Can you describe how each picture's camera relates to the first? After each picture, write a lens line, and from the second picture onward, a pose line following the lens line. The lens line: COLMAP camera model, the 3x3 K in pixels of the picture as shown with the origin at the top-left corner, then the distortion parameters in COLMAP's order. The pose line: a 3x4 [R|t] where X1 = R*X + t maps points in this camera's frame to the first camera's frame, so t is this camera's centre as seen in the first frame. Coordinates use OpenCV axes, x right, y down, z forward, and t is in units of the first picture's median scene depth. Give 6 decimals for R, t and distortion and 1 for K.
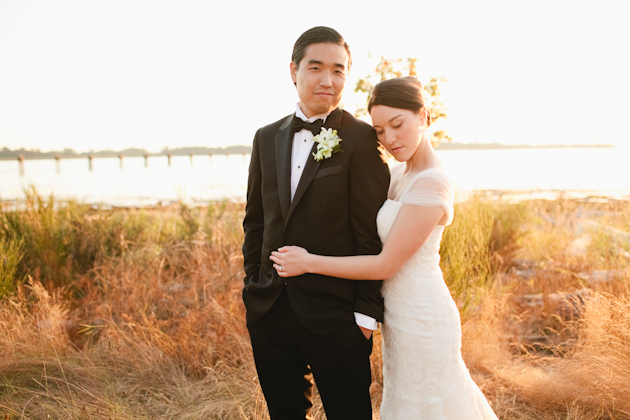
lens RADIAL K [[591.9, 0, 315.0], [0, 591.9, 210.0], [0, 0, 1]] dist [-0.083253, 0.003692]
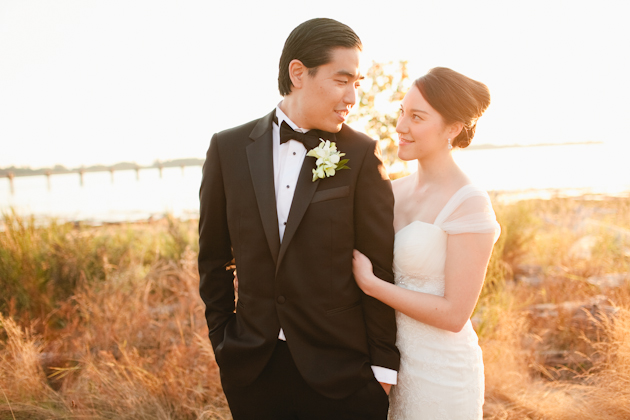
lens RADIAL K [[591.9, 0, 315.0], [0, 591.9, 210.0], [0, 0, 1]] dist [-0.083253, 0.003692]
pose [[0.999276, -0.036559, 0.010559, -0.001035], [0.036679, 0.999263, -0.011355, -0.010812], [-0.010136, 0.011734, 0.999880, 0.063689]]
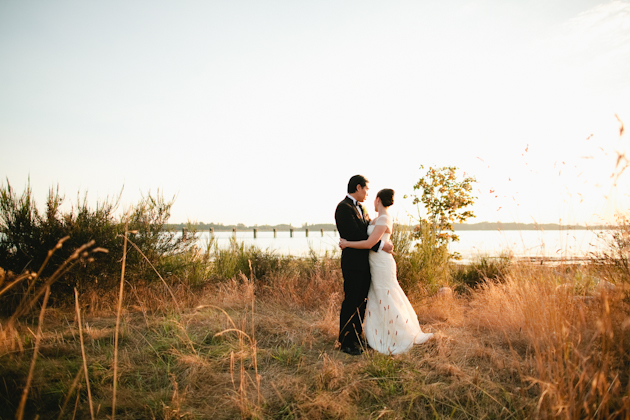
lens RADIAL K [[424.6, 0, 315.0], [0, 424.6, 210.0], [0, 0, 1]] dist [-0.064404, 0.058181]
pose [[0.974850, 0.006321, -0.222774, 0.116234], [-0.038159, 0.989570, -0.138903, 0.073940], [0.219573, 0.143911, 0.964924, -0.416121]]
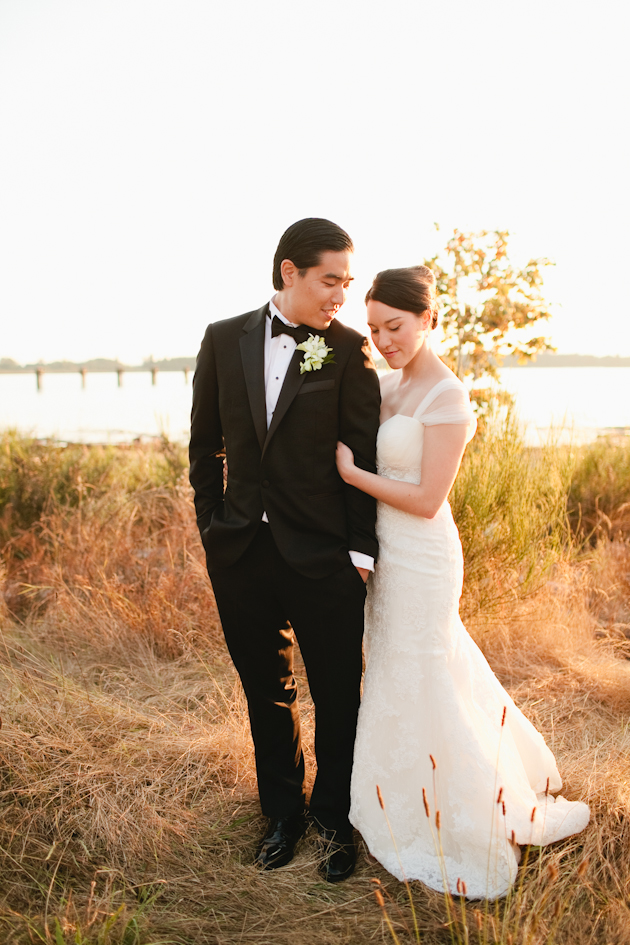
lens RADIAL K [[887.9, 0, 315.1], [0, 887.9, 458.5], [0, 0, 1]] dist [-0.083253, 0.003692]
pose [[0.997984, 0.015614, -0.061518, 0.032611], [-0.015321, 0.999869, 0.005226, 0.009981], [0.061592, -0.004273, 0.998092, -0.082920]]
